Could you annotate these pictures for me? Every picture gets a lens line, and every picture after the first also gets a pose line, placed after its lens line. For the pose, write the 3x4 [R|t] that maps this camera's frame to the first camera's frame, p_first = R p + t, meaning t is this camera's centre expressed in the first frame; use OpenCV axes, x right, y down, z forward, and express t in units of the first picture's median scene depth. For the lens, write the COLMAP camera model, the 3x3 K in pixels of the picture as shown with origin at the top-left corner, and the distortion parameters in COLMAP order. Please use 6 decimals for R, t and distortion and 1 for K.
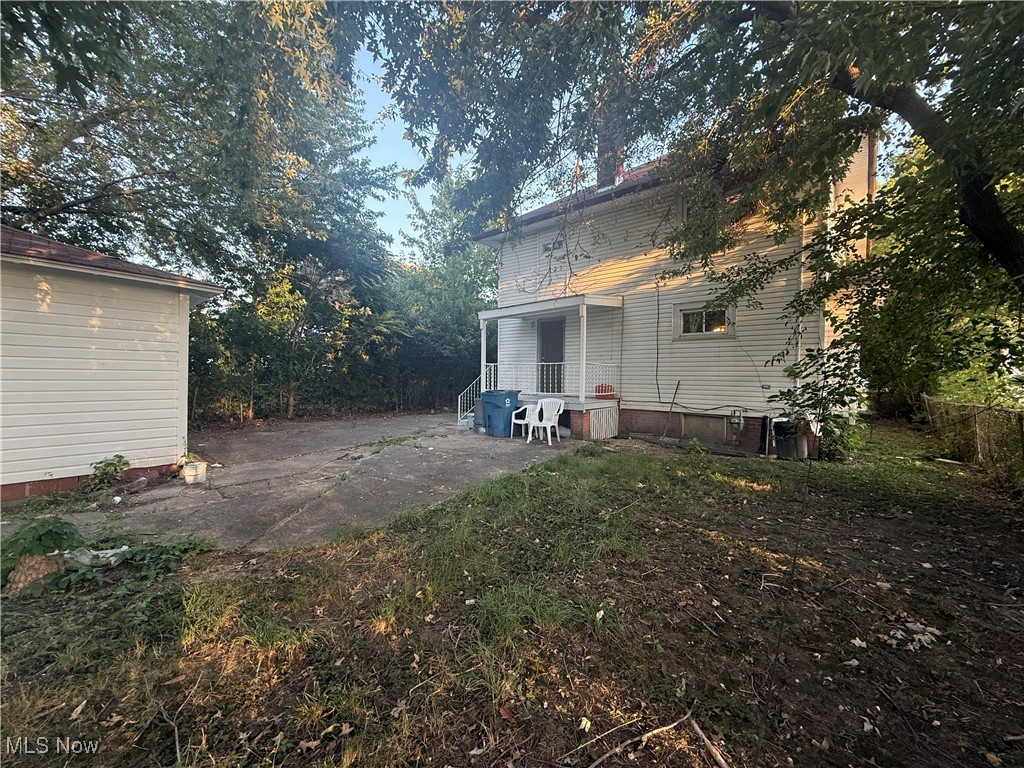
lens RADIAL K [[405.2, 0, 510.3], [0, 405.2, 386.0], [0, 0, 1]] dist [0.000792, 0.000081]
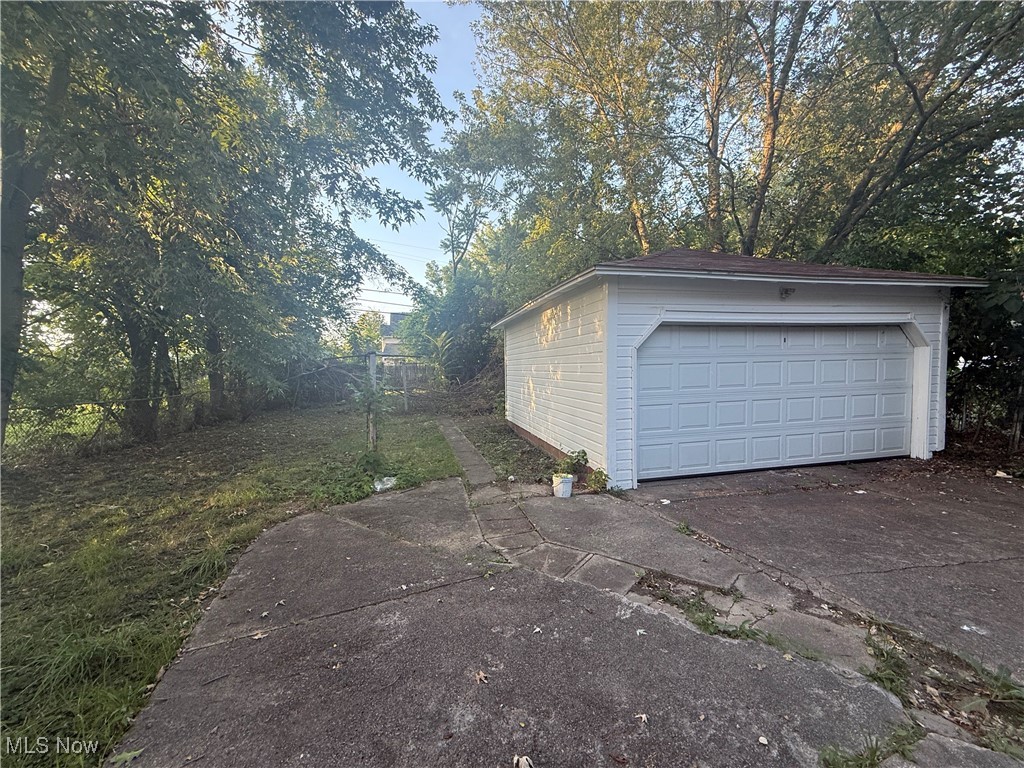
lens RADIAL K [[405.2, 0, 510.3], [0, 405.2, 386.0], [0, 0, 1]] dist [0.000792, 0.000081]
pose [[-0.599083, 0.039530, -0.799711, 0.020845], [-0.007106, 0.998479, 0.054679, -0.081364], [0.800655, 0.038440, -0.597891, 2.030796]]
